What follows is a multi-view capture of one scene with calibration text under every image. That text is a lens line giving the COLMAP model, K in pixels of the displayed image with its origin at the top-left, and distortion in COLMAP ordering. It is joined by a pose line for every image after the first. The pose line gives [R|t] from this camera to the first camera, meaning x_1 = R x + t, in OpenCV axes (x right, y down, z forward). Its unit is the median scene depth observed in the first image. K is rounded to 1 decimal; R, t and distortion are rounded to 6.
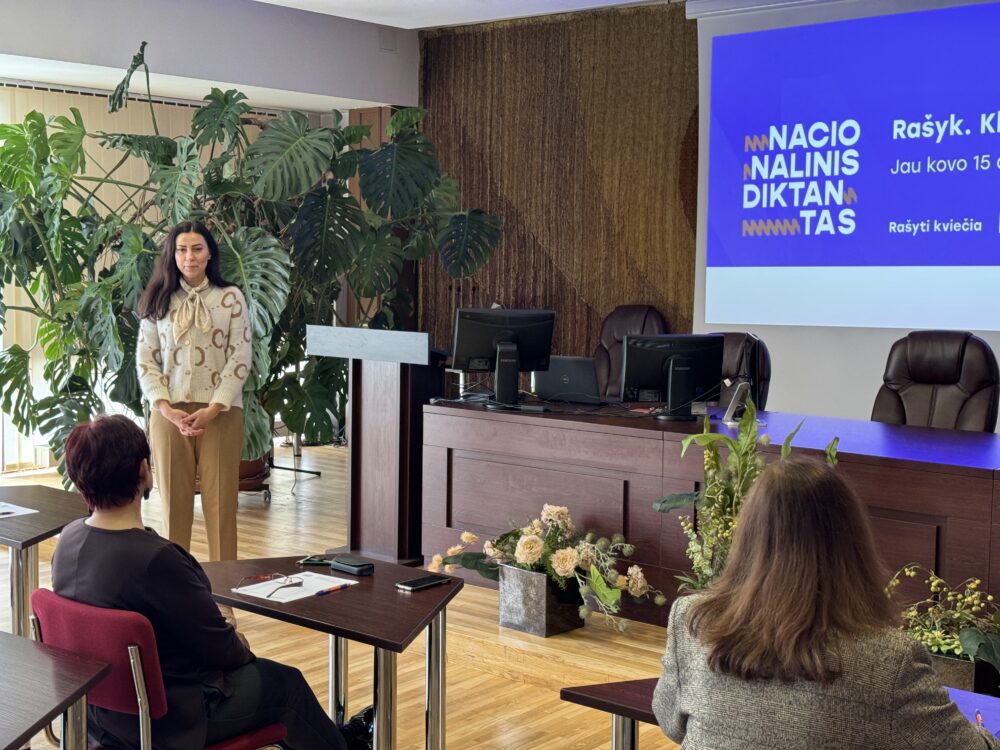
lens RADIAL K [[1402.9, 0, 495.8], [0, 1402.9, 383.2], [0, 0, 1]] dist [0.107094, 0.000000]
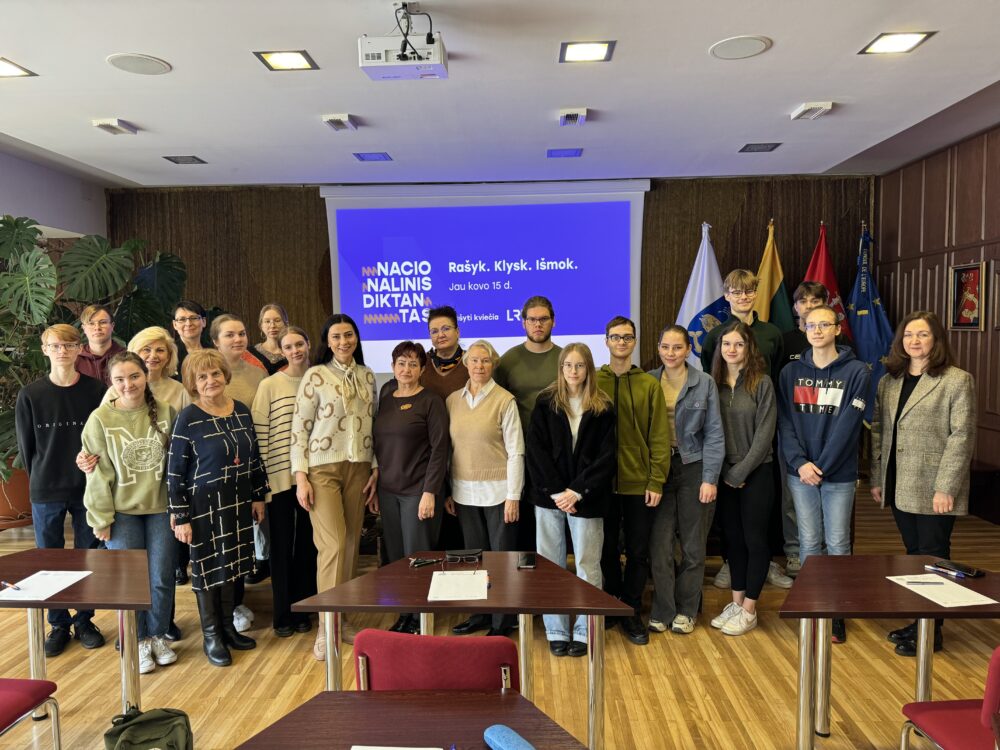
lens RADIAL K [[710.0, 0, 490.3], [0, 710.0, 389.5], [0, 0, 1]] dist [0.007863, -0.021334]
pose [[0.790603, -0.066348, 0.608724, -0.231165], [0.073754, 0.997193, 0.012899, -0.021717], [-0.607872, 0.034698, 0.793277, 0.198253]]
